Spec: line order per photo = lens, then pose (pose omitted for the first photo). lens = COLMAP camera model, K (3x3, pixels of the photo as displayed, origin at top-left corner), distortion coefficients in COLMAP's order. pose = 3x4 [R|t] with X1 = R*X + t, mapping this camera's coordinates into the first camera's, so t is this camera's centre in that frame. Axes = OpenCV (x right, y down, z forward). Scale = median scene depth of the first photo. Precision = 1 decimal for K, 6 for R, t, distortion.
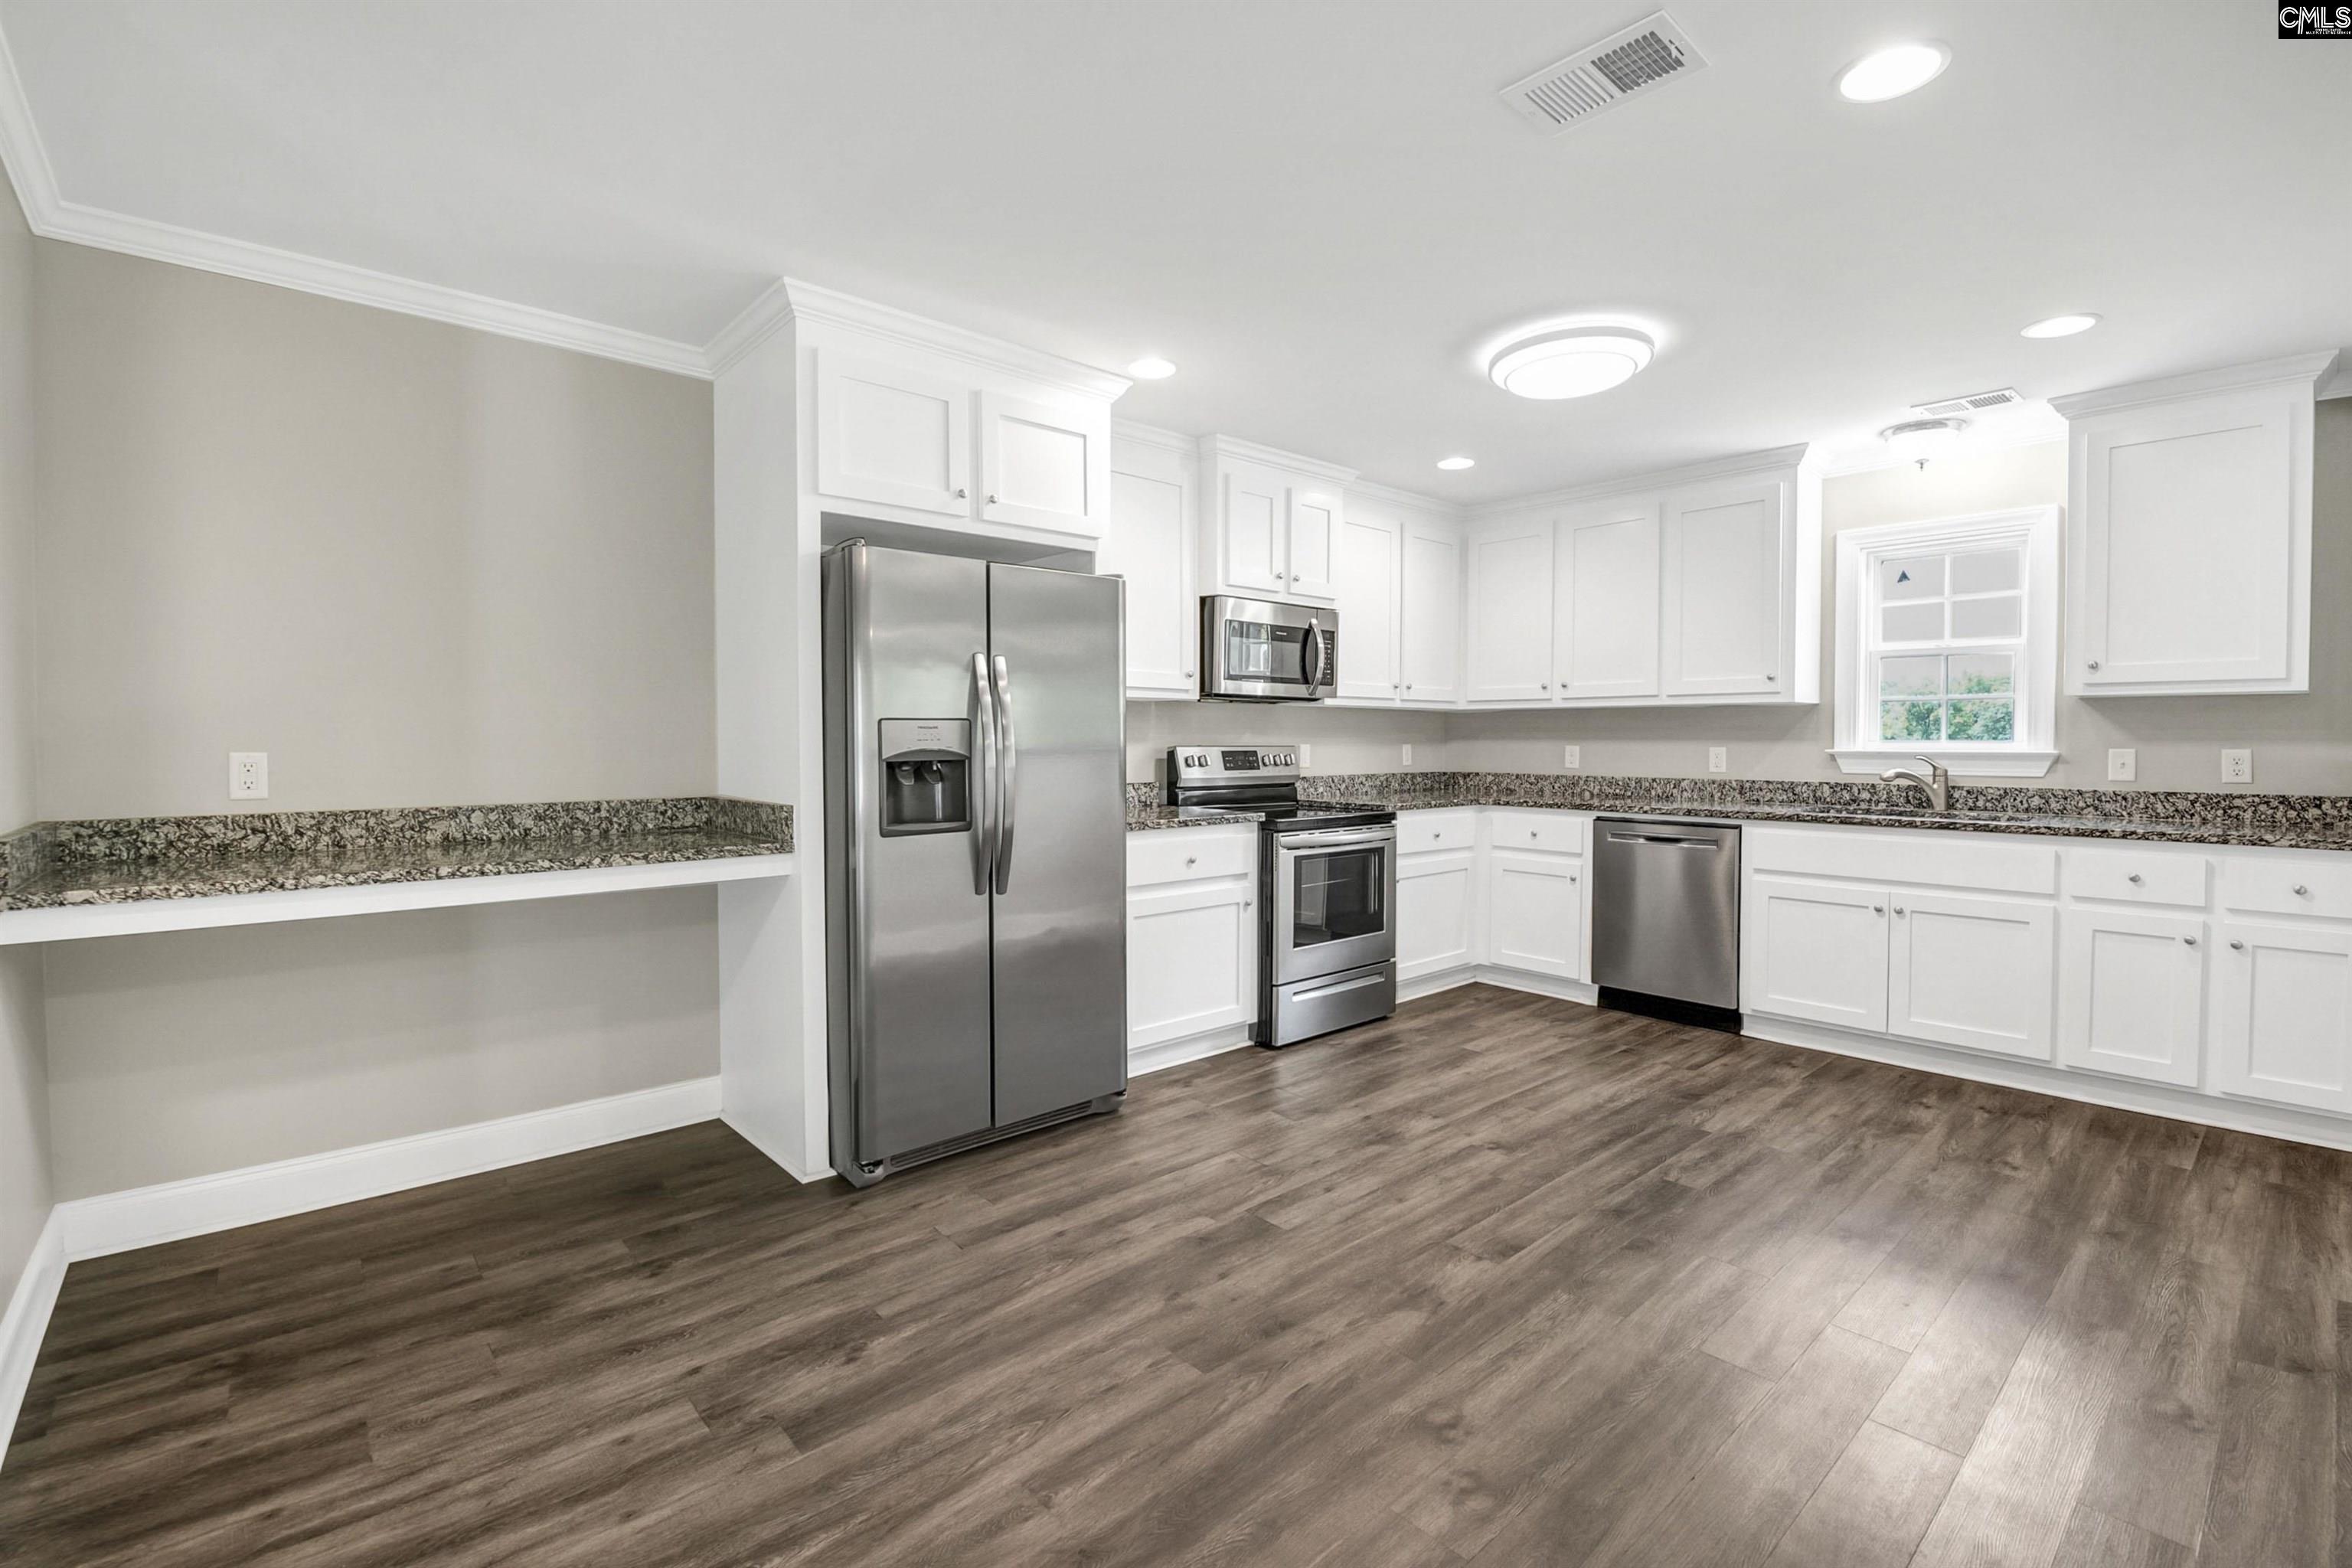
lens RADIAL K [[1018.2, 0, 1167.2], [0, 1018.2, 765.3], [0, 0, 1]] dist [-0.012643, -0.001515]
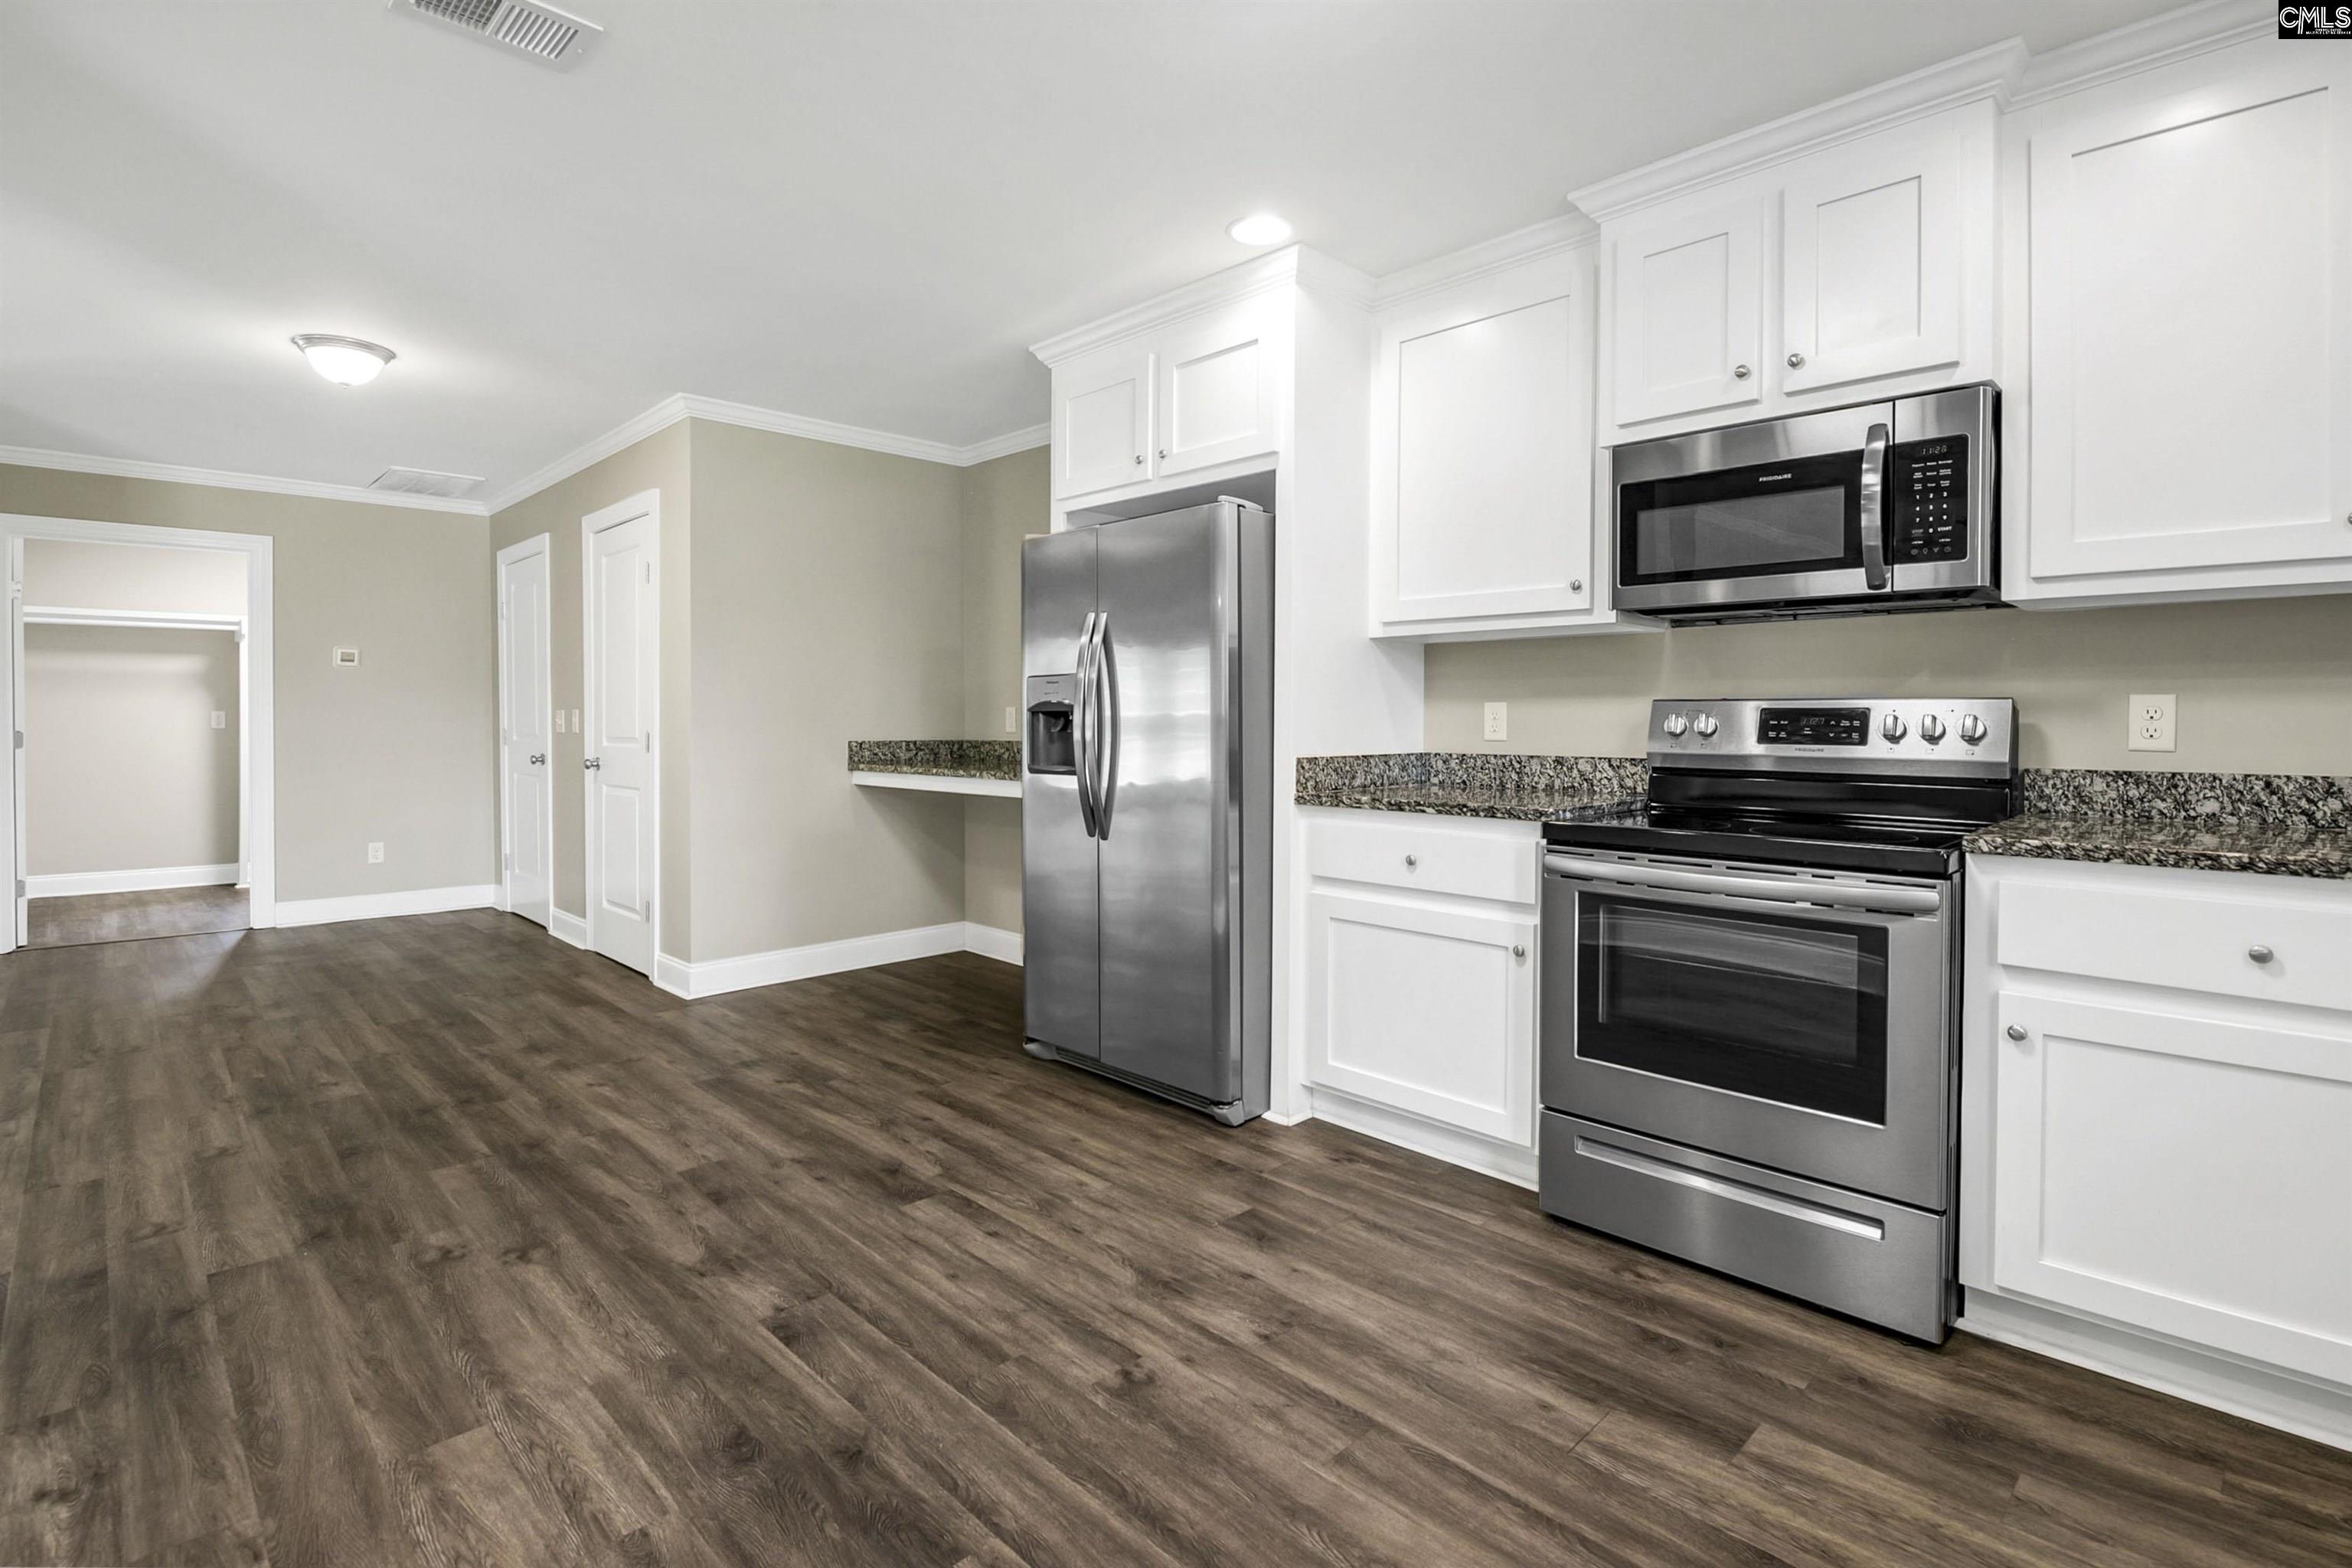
lens RADIAL K [[1087.1, 0, 1169.4], [0, 1087.1, 723.6], [0, 0, 1]] dist [-0.003331, -0.000807]
pose [[0.070855, 0.005999, -0.997469, 0.988376], [-0.026981, 0.999628, 0.004096, 0.000998], [0.997122, 0.026622, 0.070990, 1.019062]]
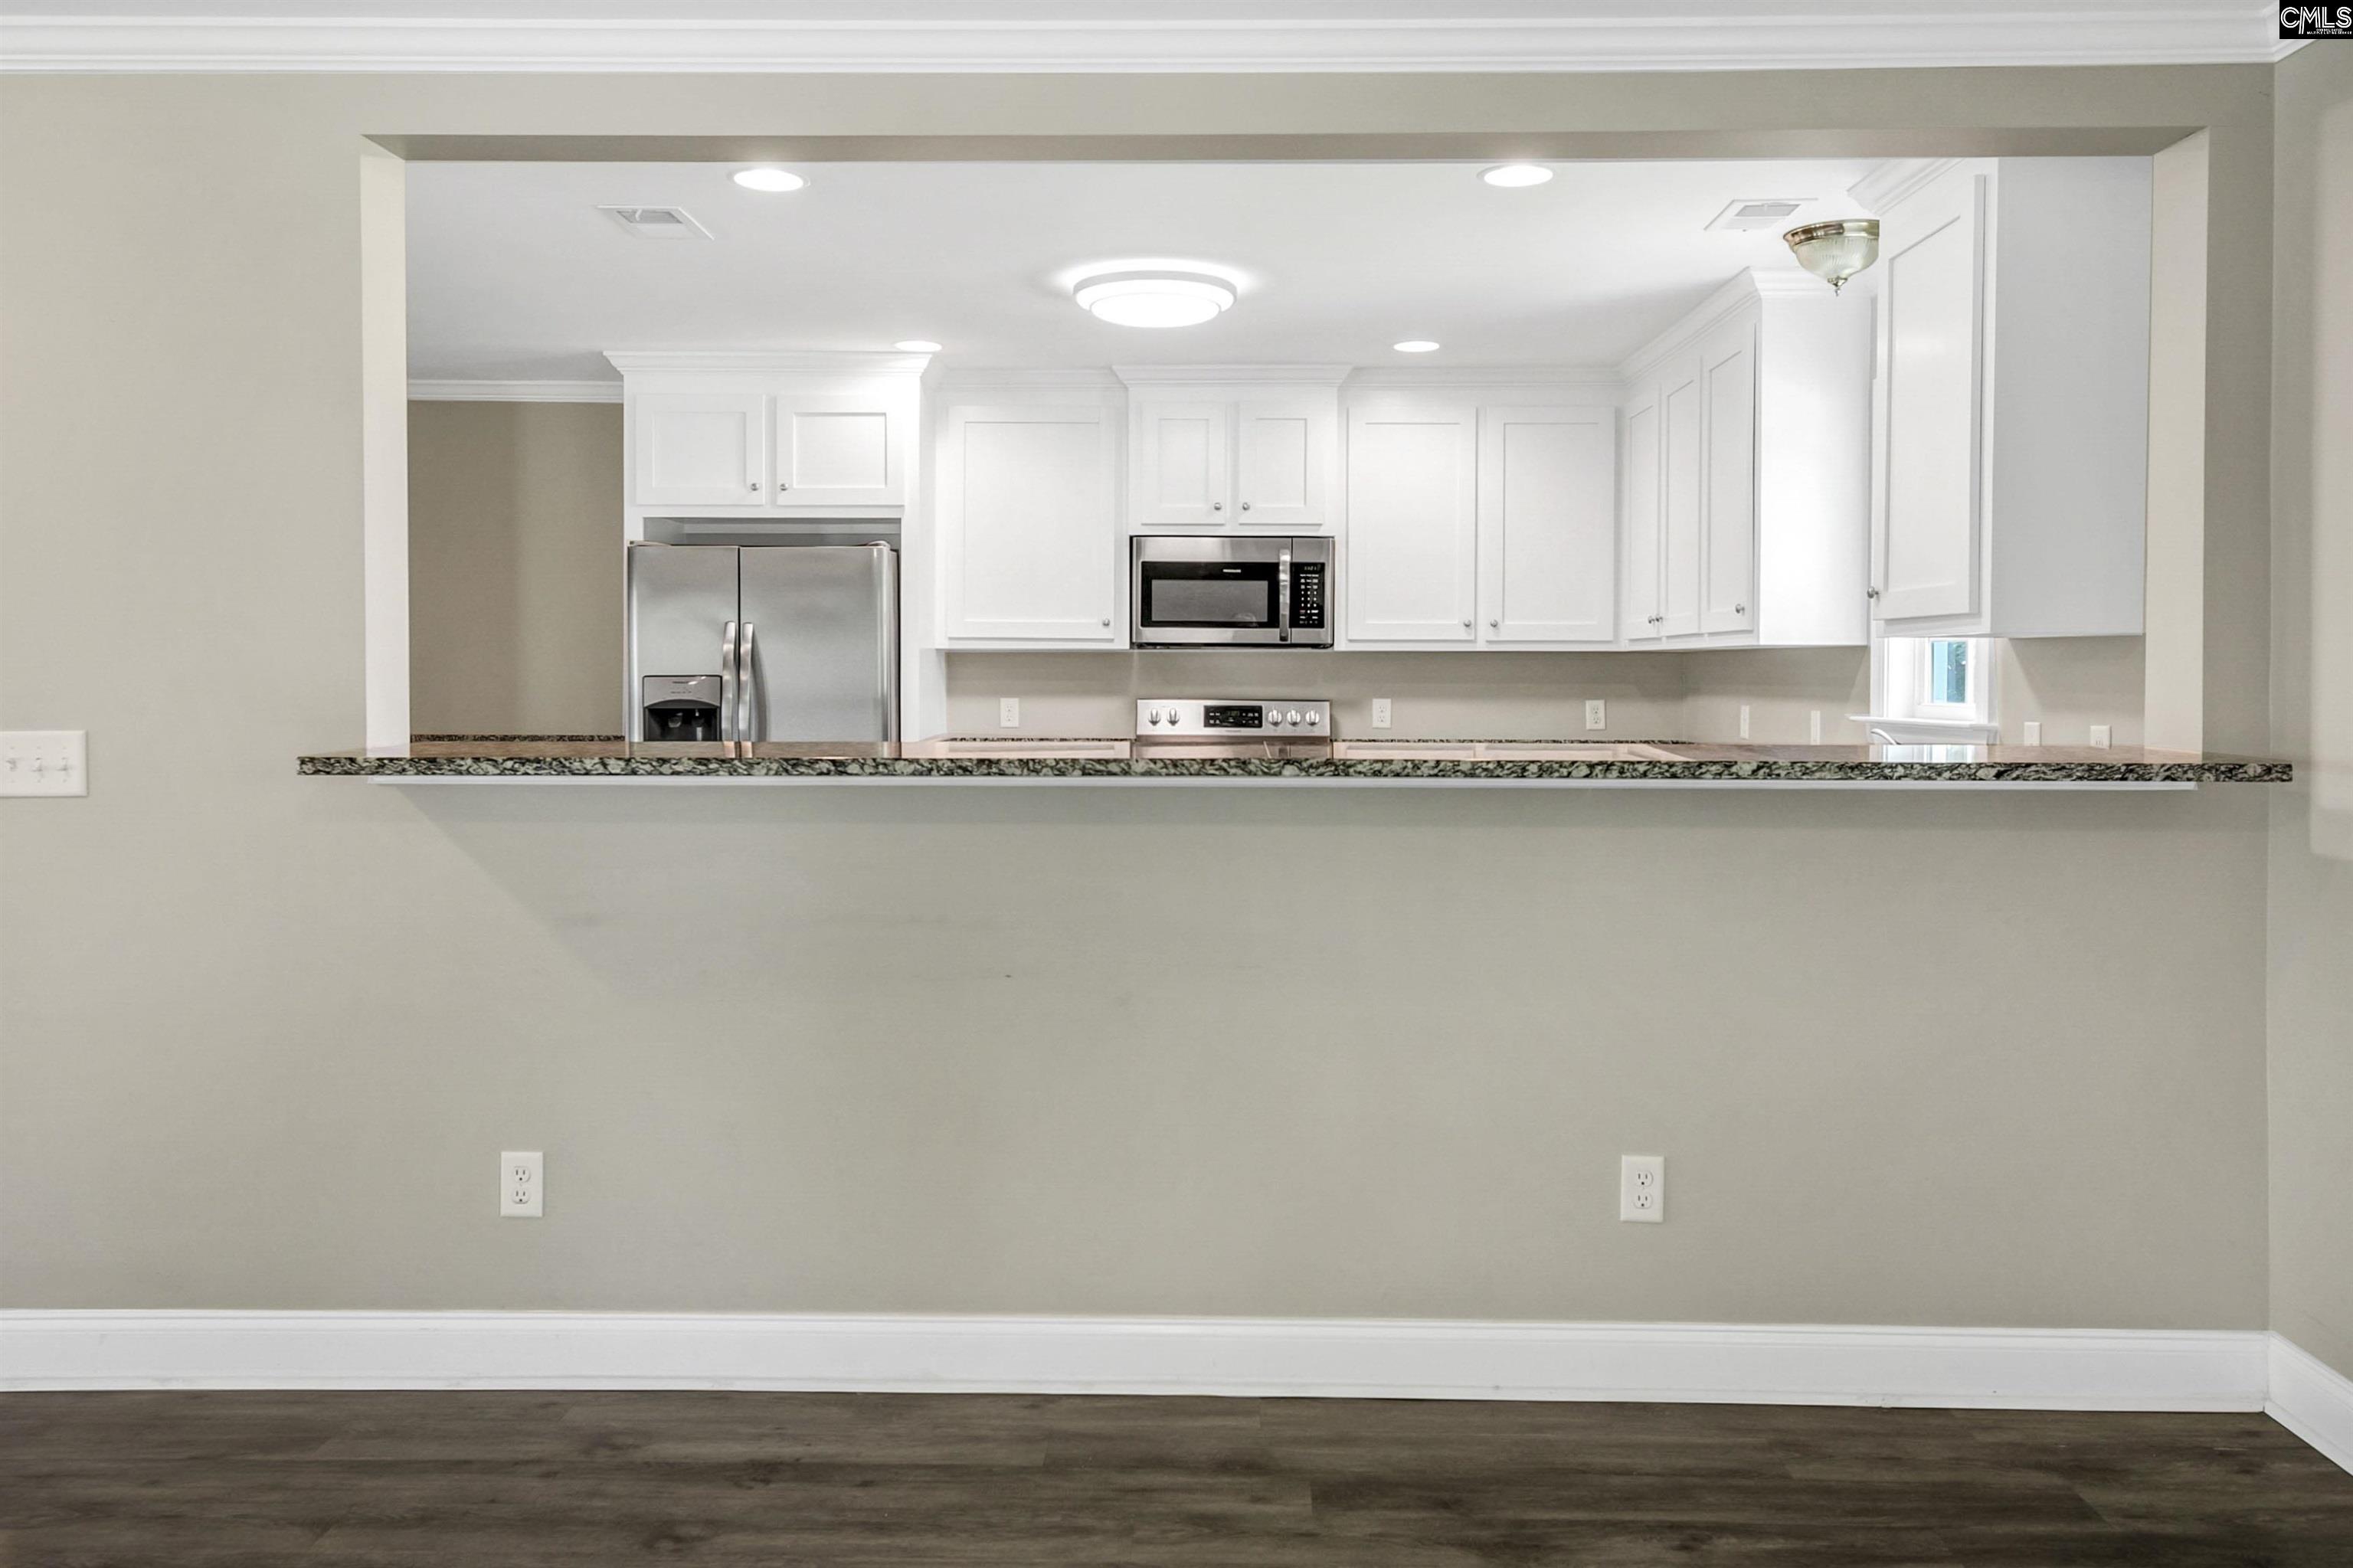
lens RADIAL K [[1765.4, 0, 1155.0], [0, 1765.4, 762.7], [0, 0, 1]] dist [-0.000770, 0.001991]
pose [[0.746603, 0.031880, -0.664505, 1.658488], [-0.020232, 0.999477, 0.025218, -0.003214], [0.664962, -0.005384, 0.746858, -0.266747]]
